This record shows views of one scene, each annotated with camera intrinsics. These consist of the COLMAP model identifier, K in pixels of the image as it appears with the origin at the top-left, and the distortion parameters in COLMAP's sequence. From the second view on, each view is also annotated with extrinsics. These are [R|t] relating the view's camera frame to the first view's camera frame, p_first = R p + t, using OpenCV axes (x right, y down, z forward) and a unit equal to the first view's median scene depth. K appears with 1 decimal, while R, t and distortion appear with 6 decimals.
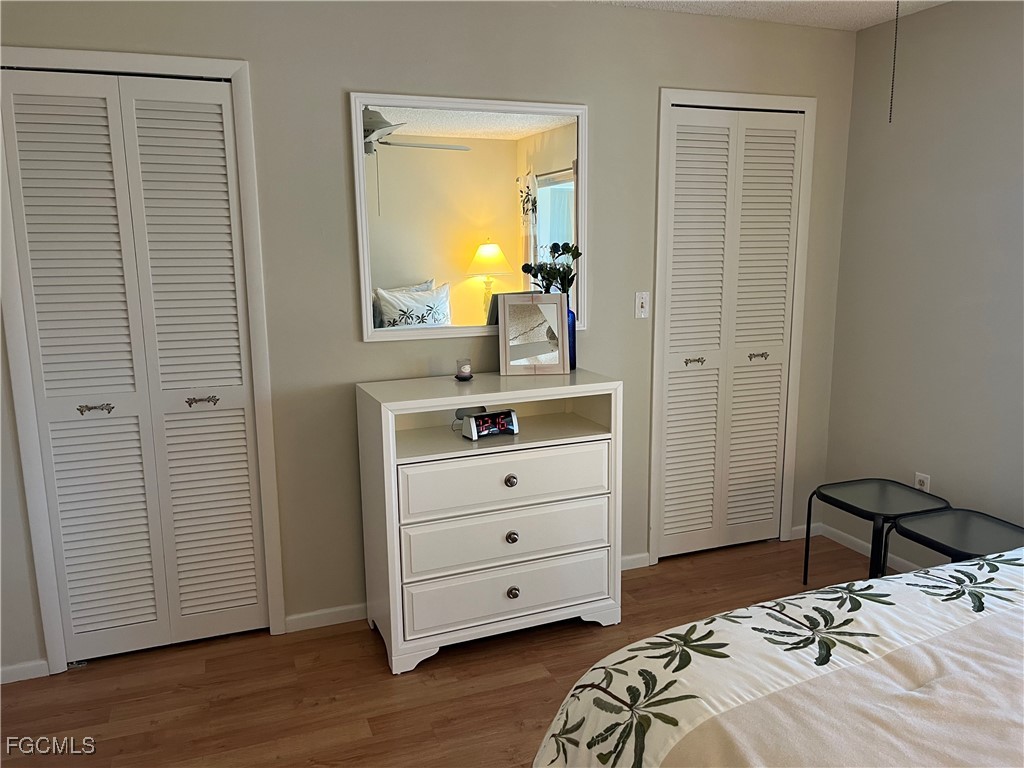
lens RADIAL K [[767.3, 0, 517.1], [0, 767.3, 387.4], [0, 0, 1]] dist [0.039961, -0.072892]
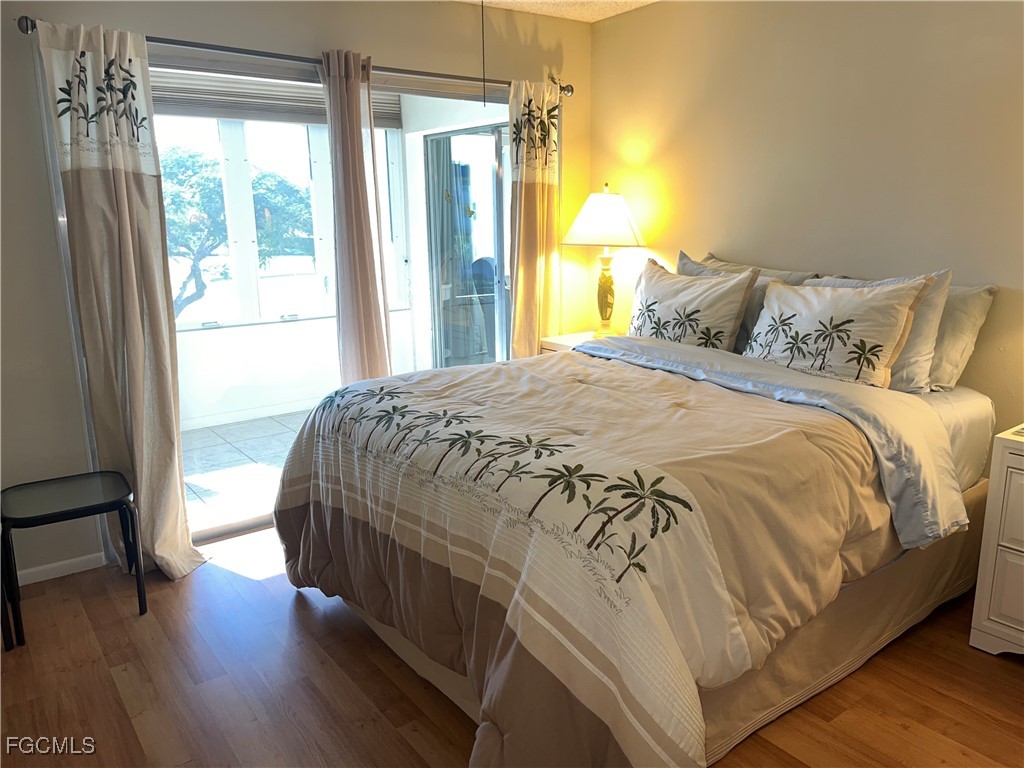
lens RADIAL K [[767.3, 0, 517.1], [0, 767.3, 387.4], [0, 0, 1]] dist [0.039961, -0.072892]
pose [[-0.262642, -0.198042, 0.944351, -1.063003], [0.189831, 0.948977, 0.251808, -0.187810], [-0.946036, 0.245402, -0.211647, 1.390670]]
